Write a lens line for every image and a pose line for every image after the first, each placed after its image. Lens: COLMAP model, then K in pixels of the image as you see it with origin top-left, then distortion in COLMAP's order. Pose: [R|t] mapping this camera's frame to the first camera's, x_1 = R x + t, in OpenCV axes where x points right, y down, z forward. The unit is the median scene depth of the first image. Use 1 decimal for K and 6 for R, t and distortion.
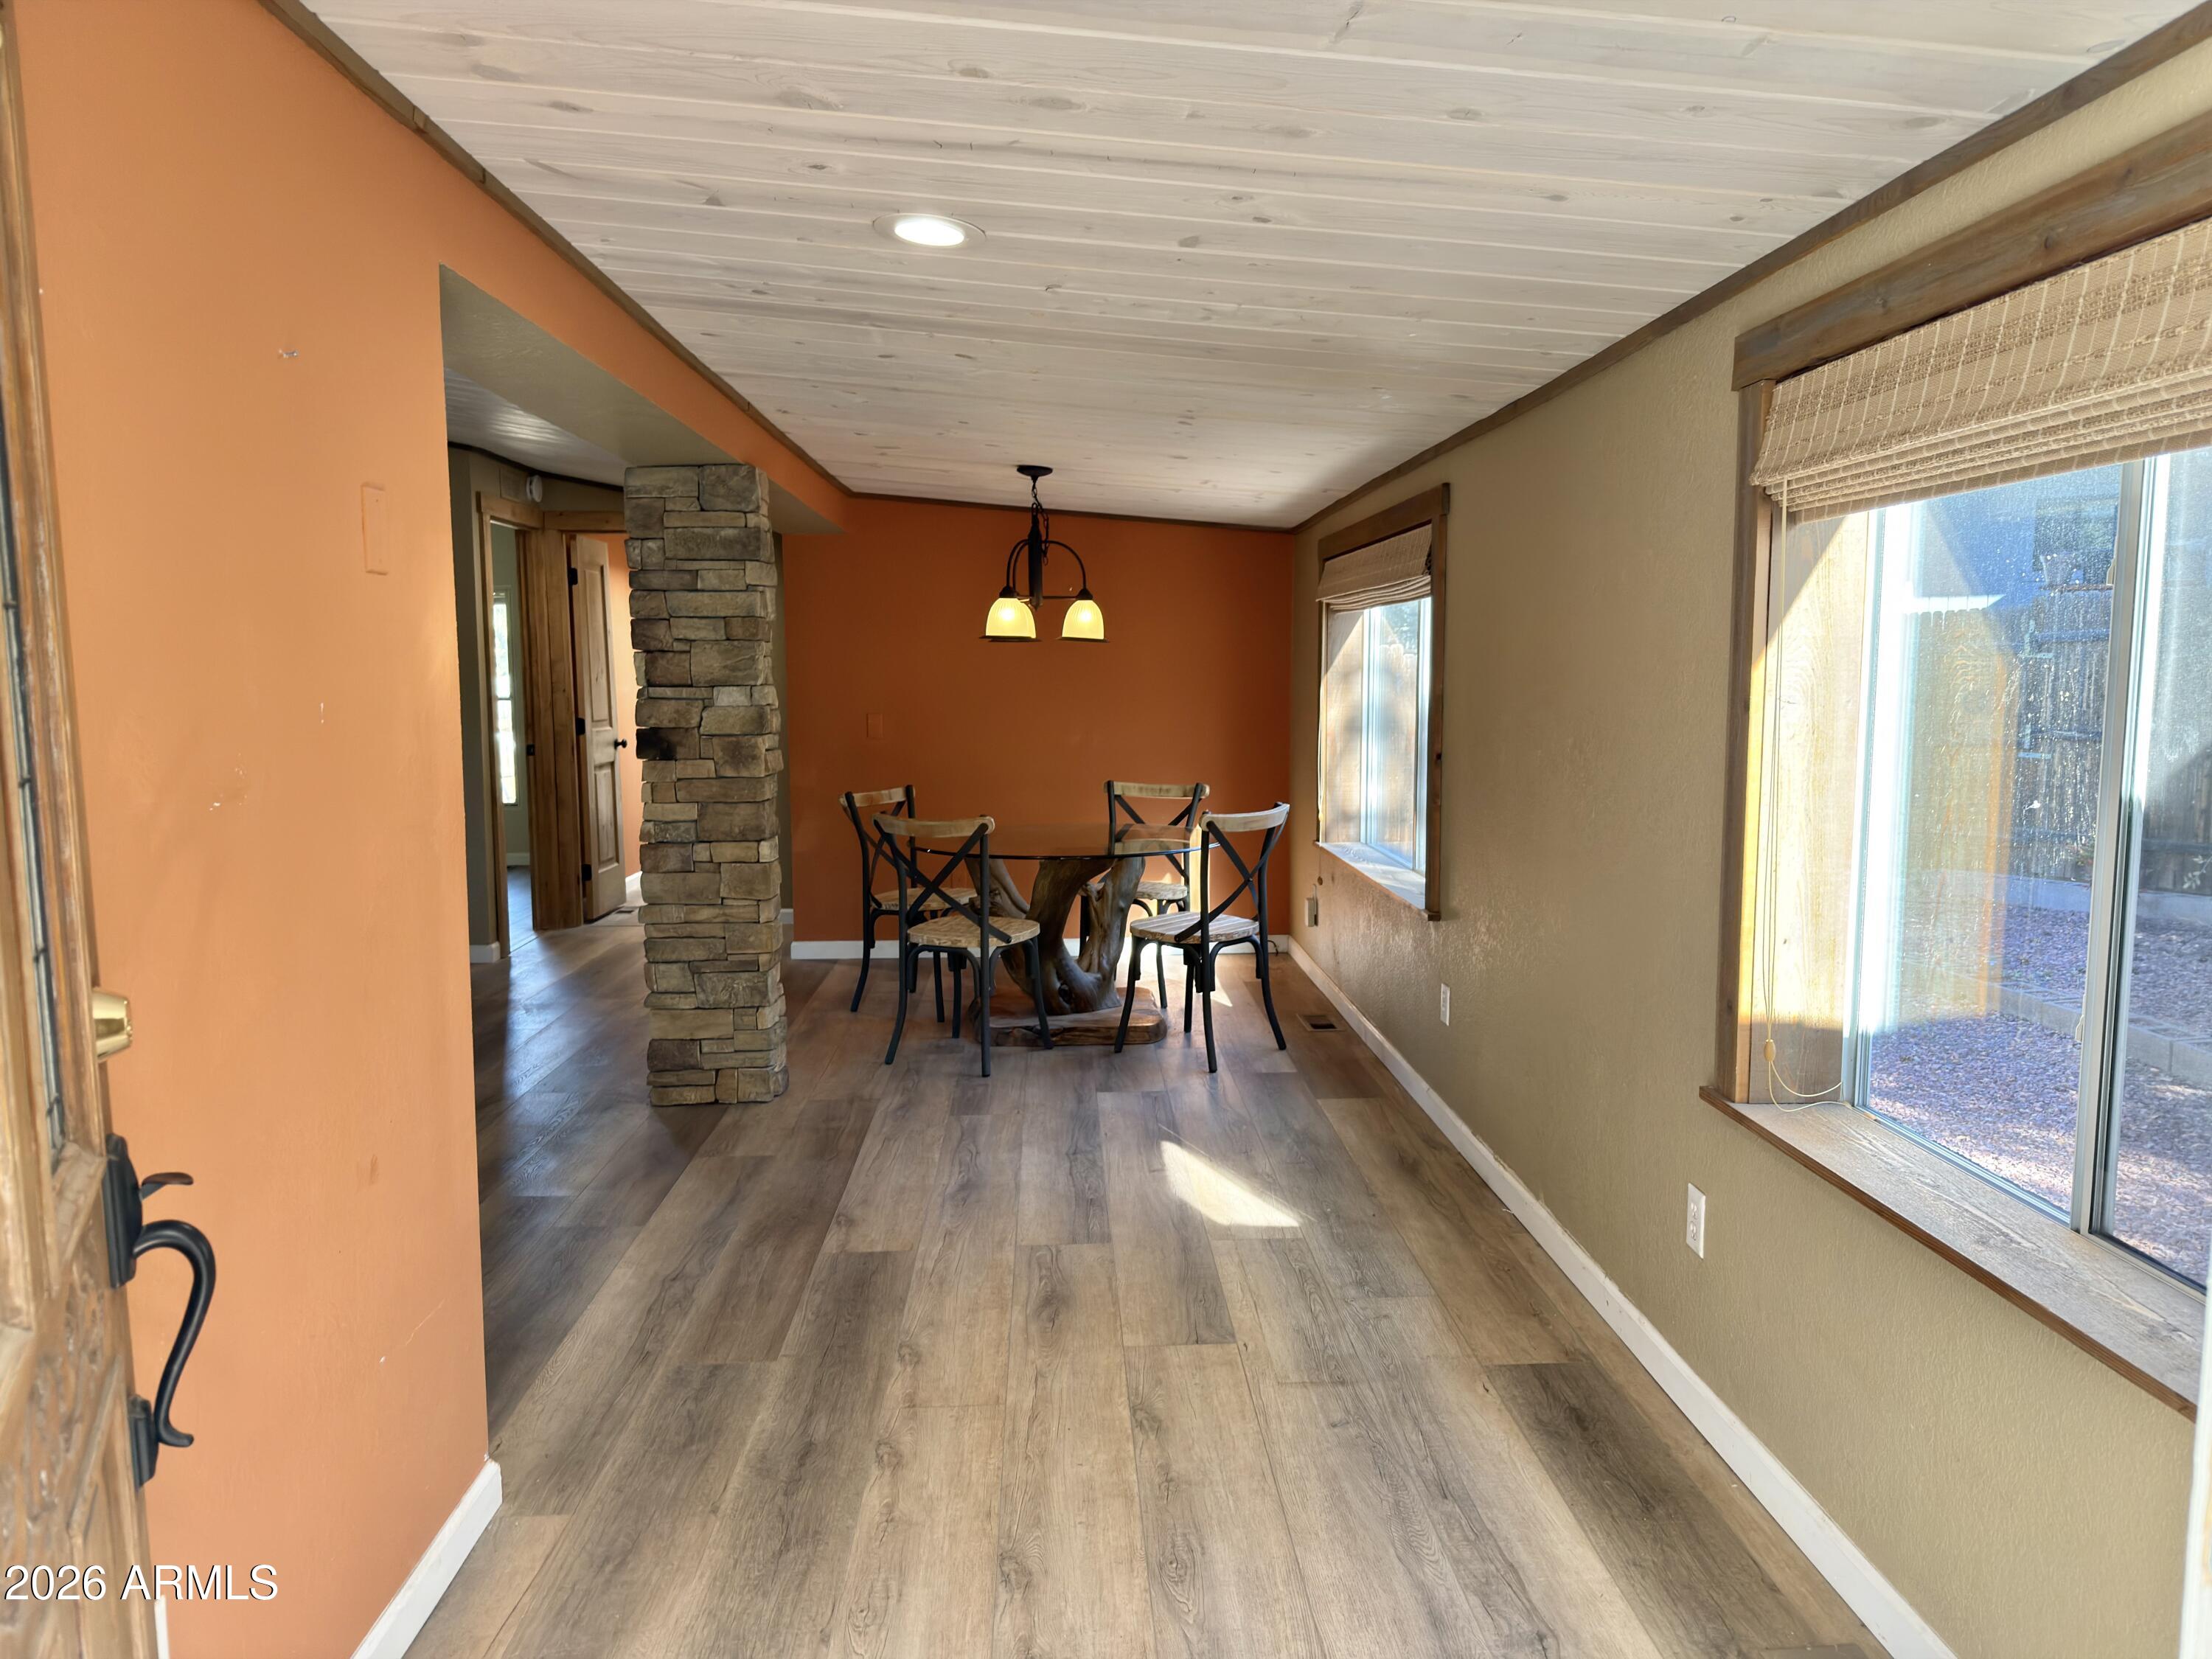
lens RADIAL K [[1540.5, 0, 1154.3], [0, 1540.5, 843.1], [0, 0, 1]] dist [0.029156, -0.003180]
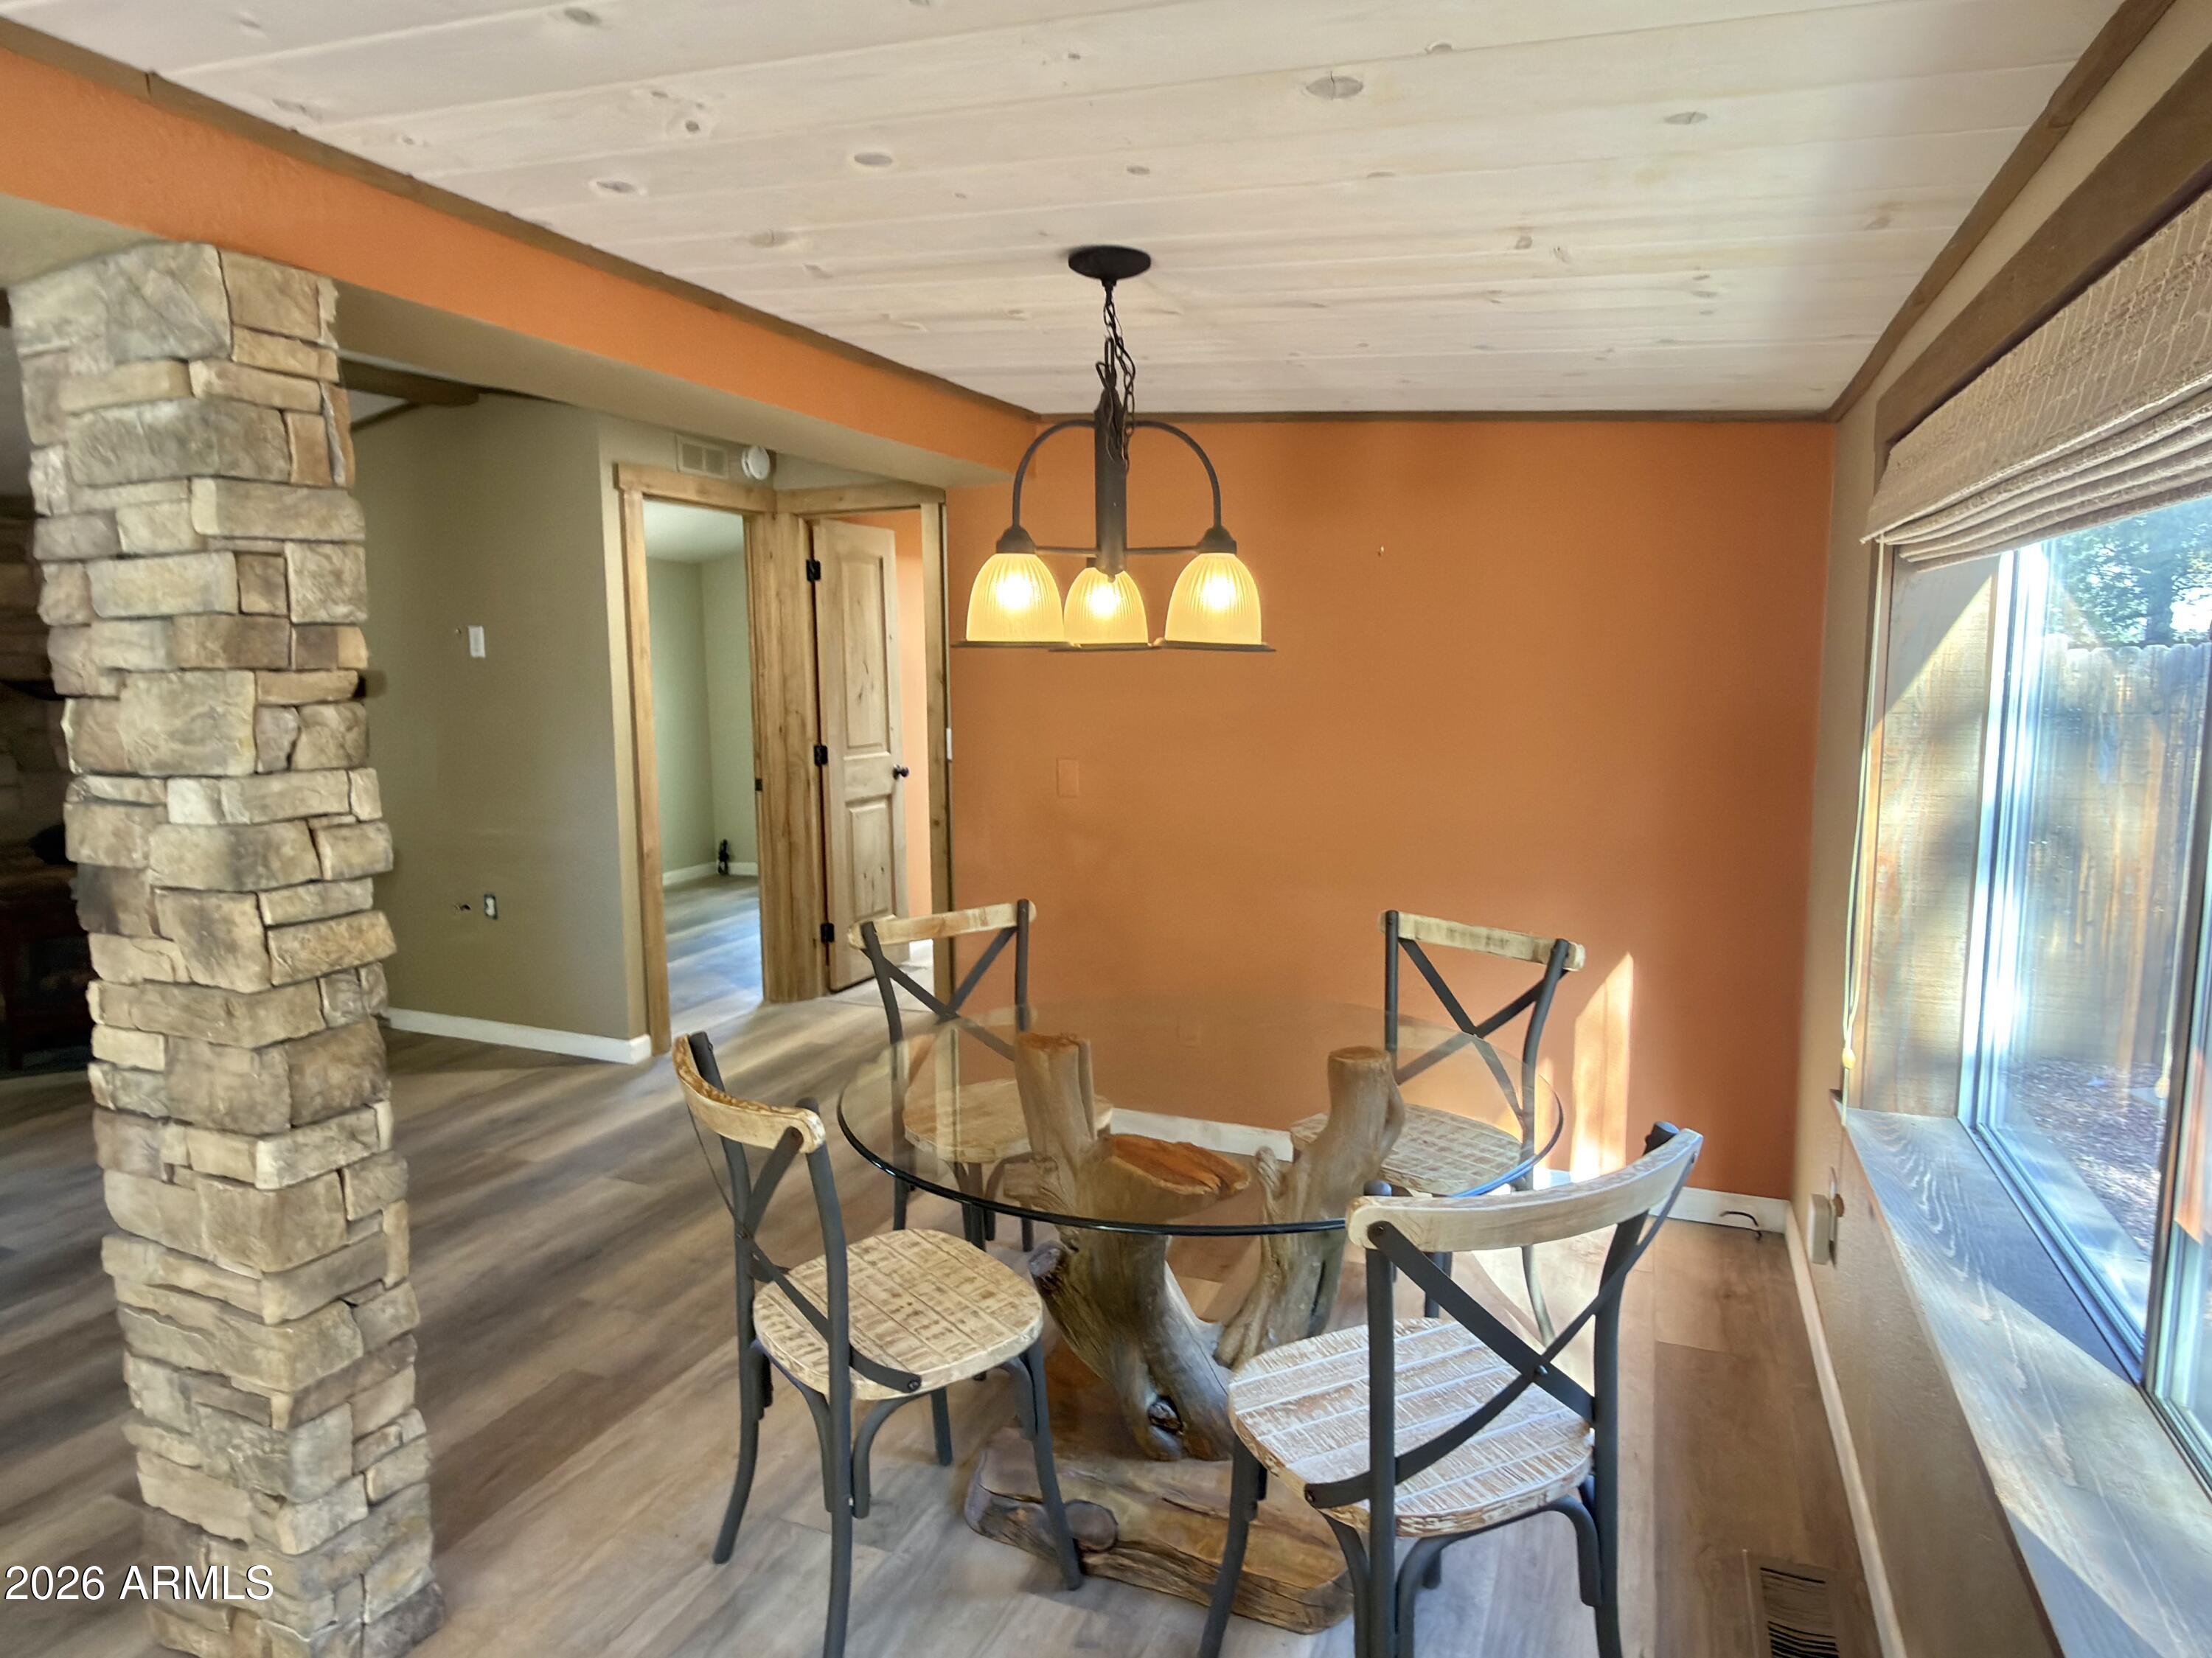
lens RADIAL K [[1288.5, 0, 1087.9], [0, 1288.5, 816.1], [0, 0, 1]] dist [-0.000736, 0.000241]
pose [[0.889039, 0.045789, -0.455535, 0.097669], [-0.040986, 0.998951, 0.020422, -0.097831], [0.455993, 0.000515, 0.889983, 0.717831]]
